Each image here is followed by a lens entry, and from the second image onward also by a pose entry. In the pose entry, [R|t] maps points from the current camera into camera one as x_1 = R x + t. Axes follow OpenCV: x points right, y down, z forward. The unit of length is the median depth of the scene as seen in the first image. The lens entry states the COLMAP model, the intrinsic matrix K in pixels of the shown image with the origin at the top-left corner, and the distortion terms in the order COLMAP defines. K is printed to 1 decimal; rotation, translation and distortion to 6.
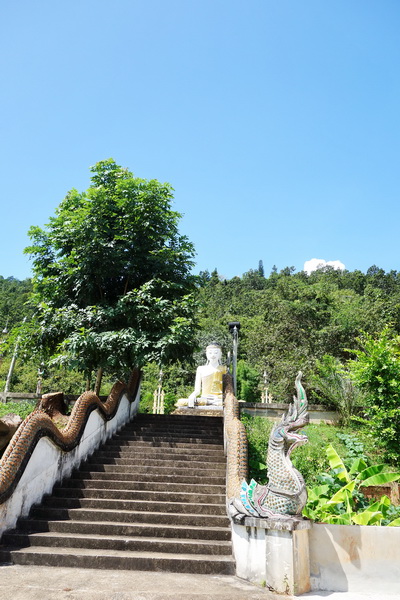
lens RADIAL K [[475.0, 0, 200.0], [0, 475.0, 300.0], [0, 0, 1]] dist [0.001988, -0.001893]
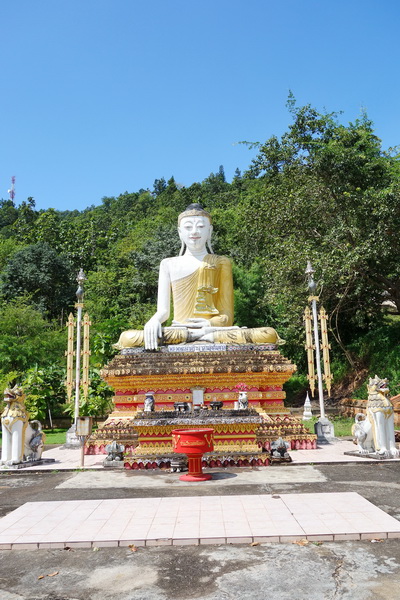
lens RADIAL K [[475.0, 0, 200.0], [0, 475.0, 300.0], [0, 0, 1]] dist [0.001988, -0.001893]
pose [[0.995262, -0.051932, 0.082193, -0.004627], [0.037103, 0.984288, 0.172627, 0.062538], [-0.089867, -0.168760, 0.981552, 0.333851]]
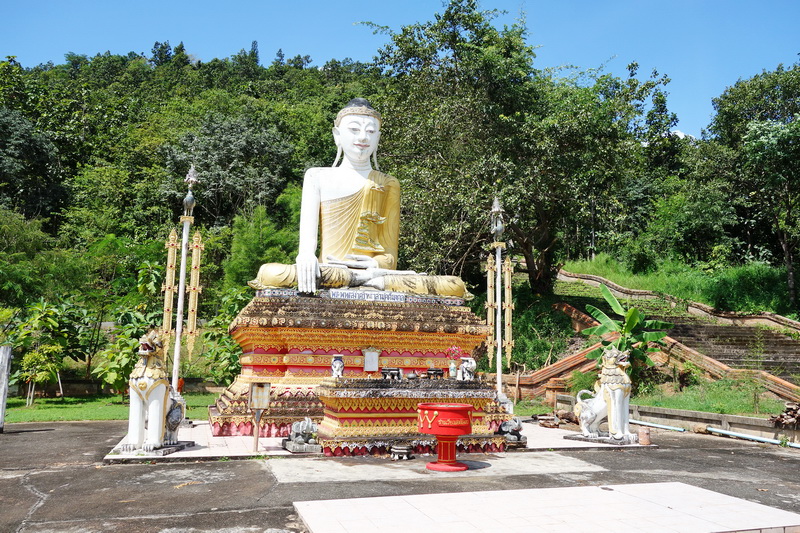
lens RADIAL K [[633.3, 0, 400.0], [0, 633.3, 266.5], [0, 0, 1]] dist [0.001988, -0.001893]
pose [[0.921916, 0.035532, 0.385758, -0.070740], [-0.123958, 0.970488, 0.206854, 0.066770], [-0.367023, -0.238519, 0.899112, 0.350926]]
